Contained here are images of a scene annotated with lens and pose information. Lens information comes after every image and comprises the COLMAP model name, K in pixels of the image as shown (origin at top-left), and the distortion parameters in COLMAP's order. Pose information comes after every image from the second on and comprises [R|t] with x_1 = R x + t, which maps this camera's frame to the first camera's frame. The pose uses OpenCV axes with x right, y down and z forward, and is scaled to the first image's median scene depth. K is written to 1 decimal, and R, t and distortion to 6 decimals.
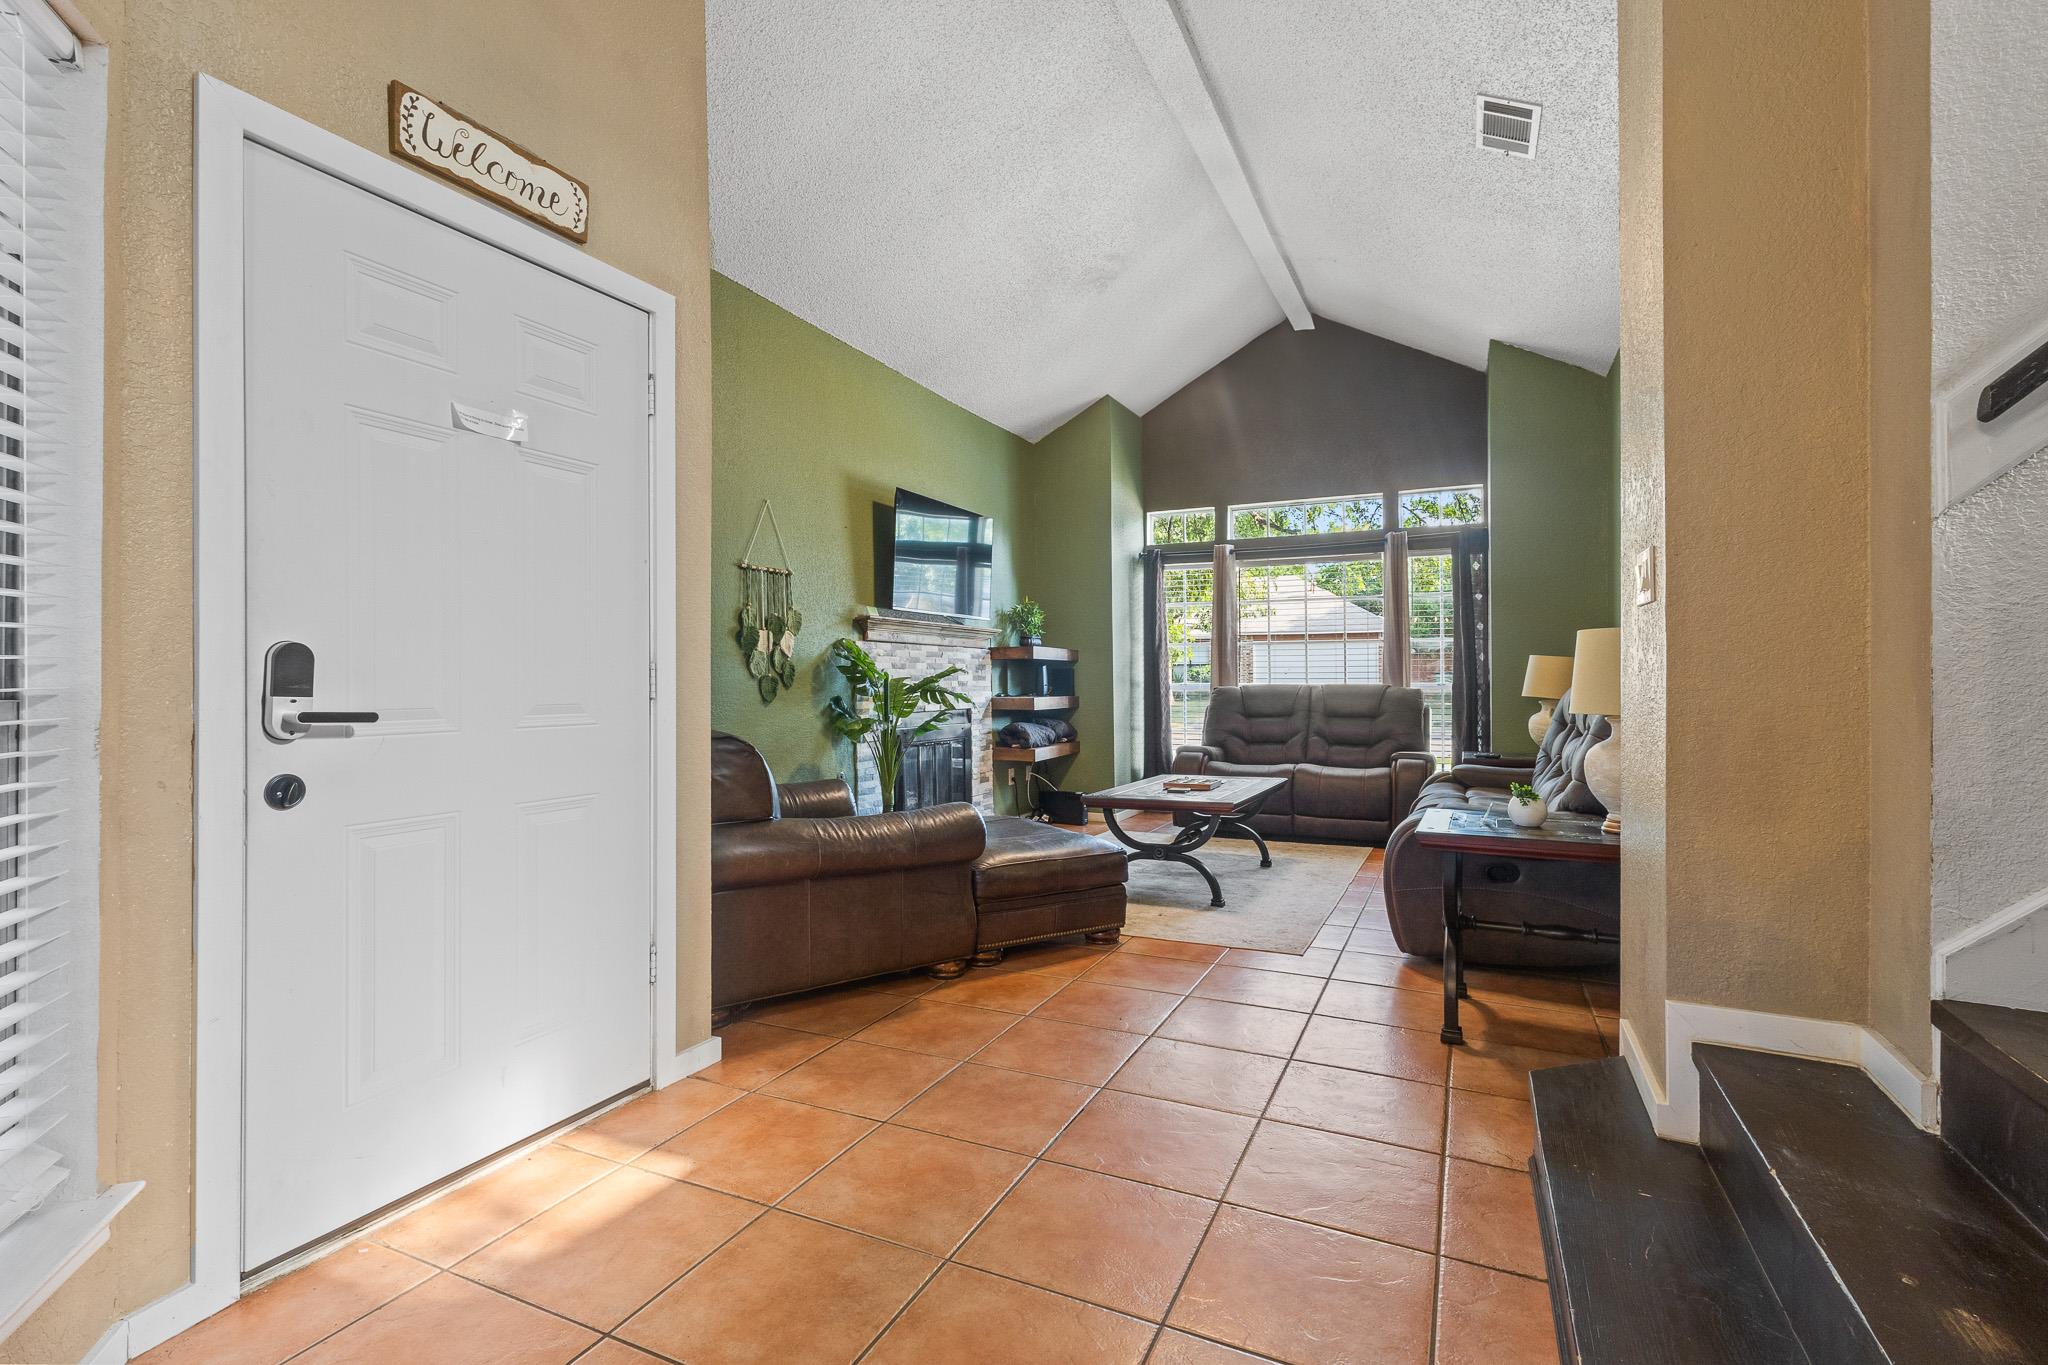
lens RADIAL K [[954.0, 0, 1013.4], [0, 954.0, 673.2], [0, 0, 1]] dist [0.004090, 0.000324]
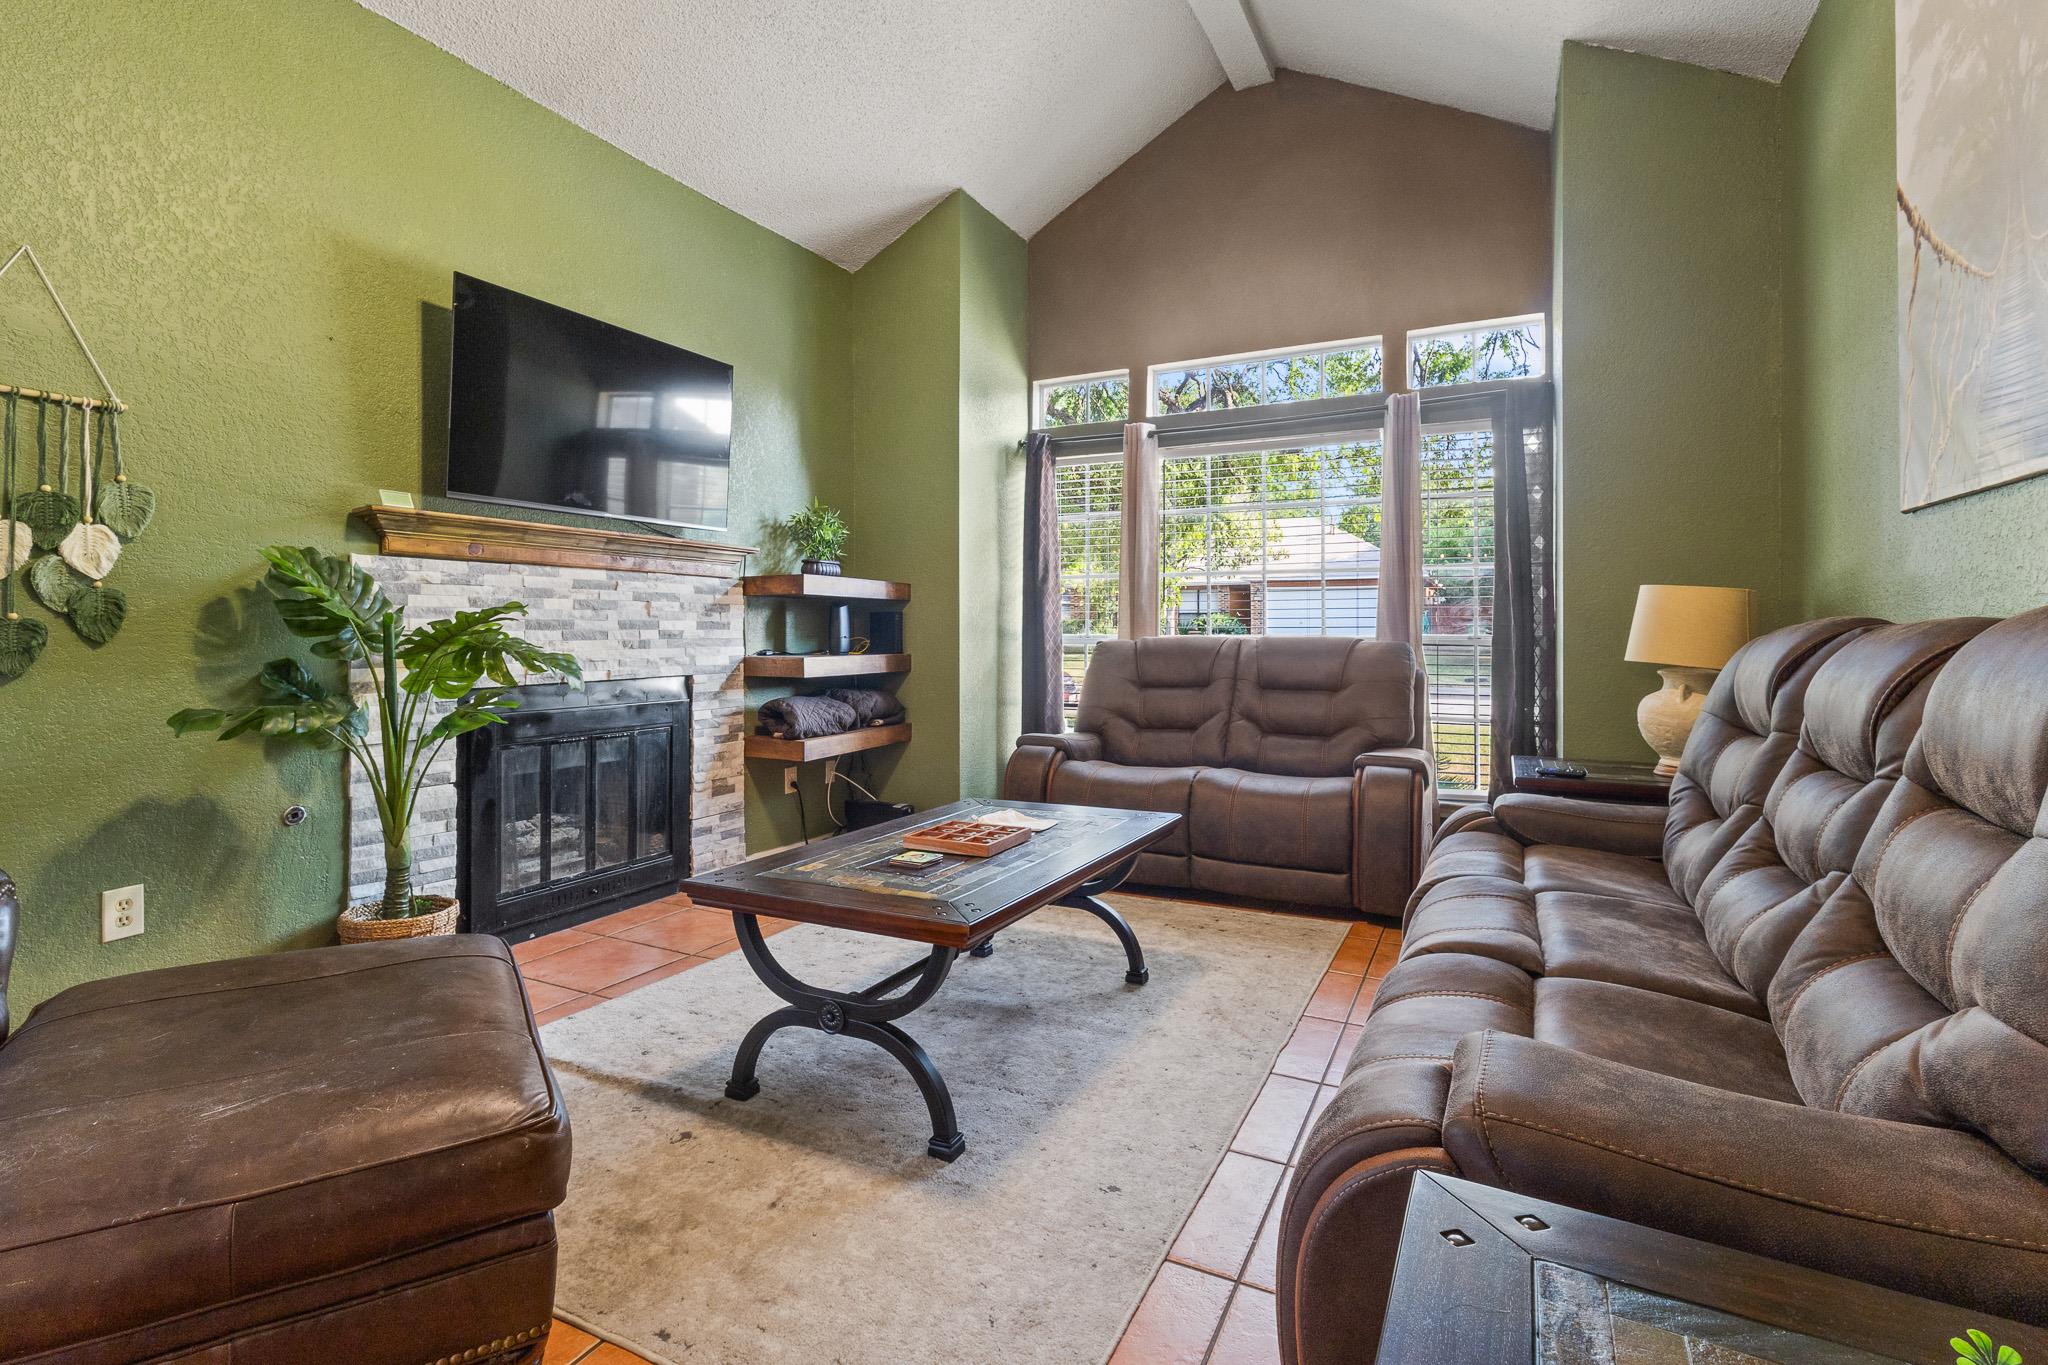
lens RADIAL K [[977.1, 0, 994.7], [0, 977.1, 626.1], [0, 0, 1]] dist [0.001094, -0.000065]
pose [[0.999385, 0.002566, -0.034970, 0.205918], [-0.002442, 0.999991, 0.003589, 0.003477], [0.034979, -0.003502, 0.999382, 0.459775]]
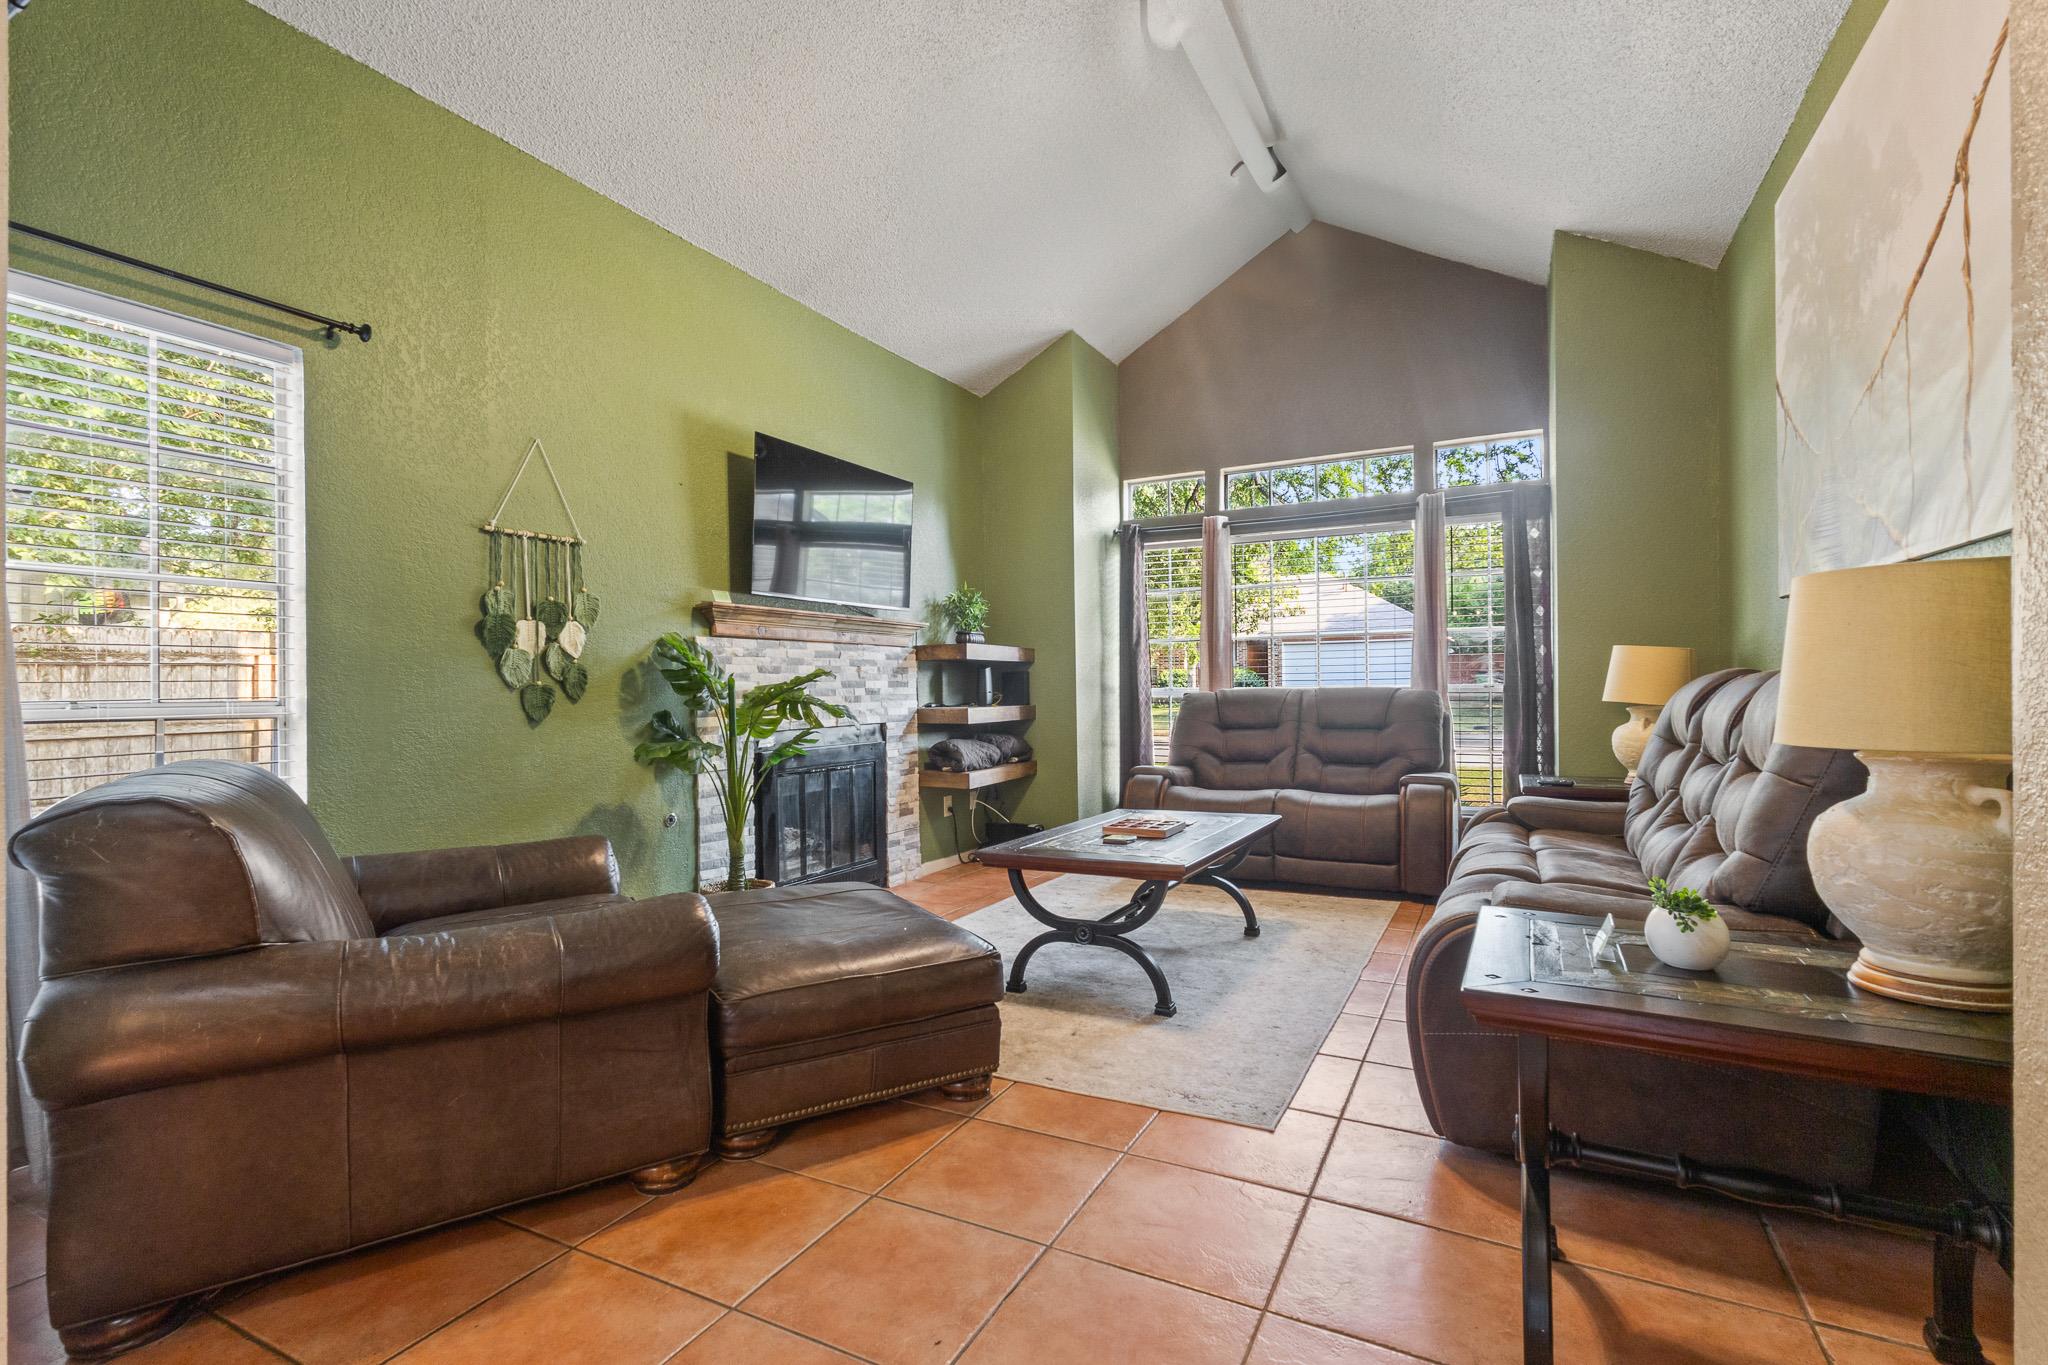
lens RADIAL K [[958.4, 0, 1007.3], [0, 958.4, 692.4], [0, 0, 1]] dist [0.002898, 0.000541]
pose [[0.999236, -0.009861, -0.037806, 0.104311], [0.010398, 0.999847, 0.014046, 0.002128], [0.037662, -0.014428, 0.999186, 0.251969]]
